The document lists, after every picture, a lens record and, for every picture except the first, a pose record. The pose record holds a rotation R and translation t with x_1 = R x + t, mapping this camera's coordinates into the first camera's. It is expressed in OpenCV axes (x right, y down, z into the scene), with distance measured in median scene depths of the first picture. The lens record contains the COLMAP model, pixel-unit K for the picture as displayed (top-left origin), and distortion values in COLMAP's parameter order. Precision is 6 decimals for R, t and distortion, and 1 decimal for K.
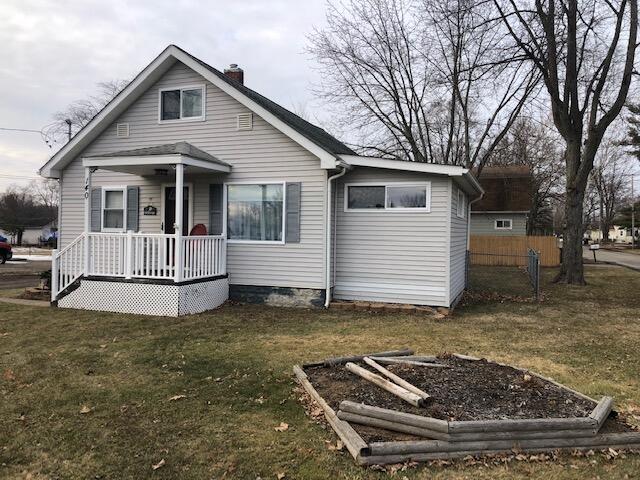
lens RADIAL K [[521.6, 0, 315.6], [0, 521.6, 245.0], [0, 0, 1]] dist [0.049336, -0.048116]
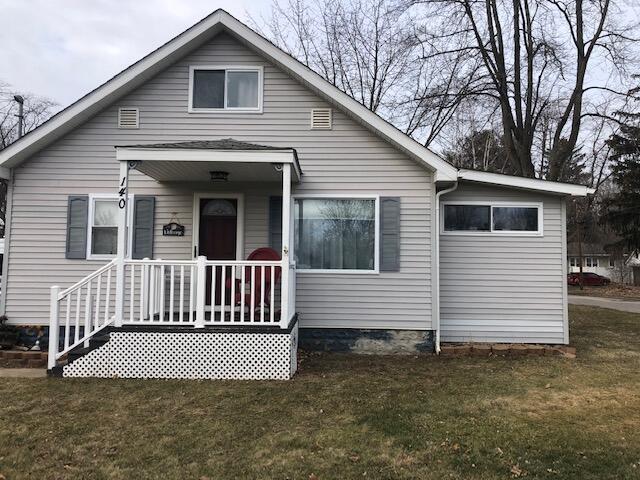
lens RADIAL K [[521.6, 0, 322.8], [0, 521.6, 238.2], [0, 0, 1]] dist [0.049336, -0.048116]
pose [[0.939122, 0.015542, 0.343231, -0.402599], [0.010532, 0.997205, -0.073970, 0.001535], [-0.343421, 0.073082, 0.936334, 0.280603]]
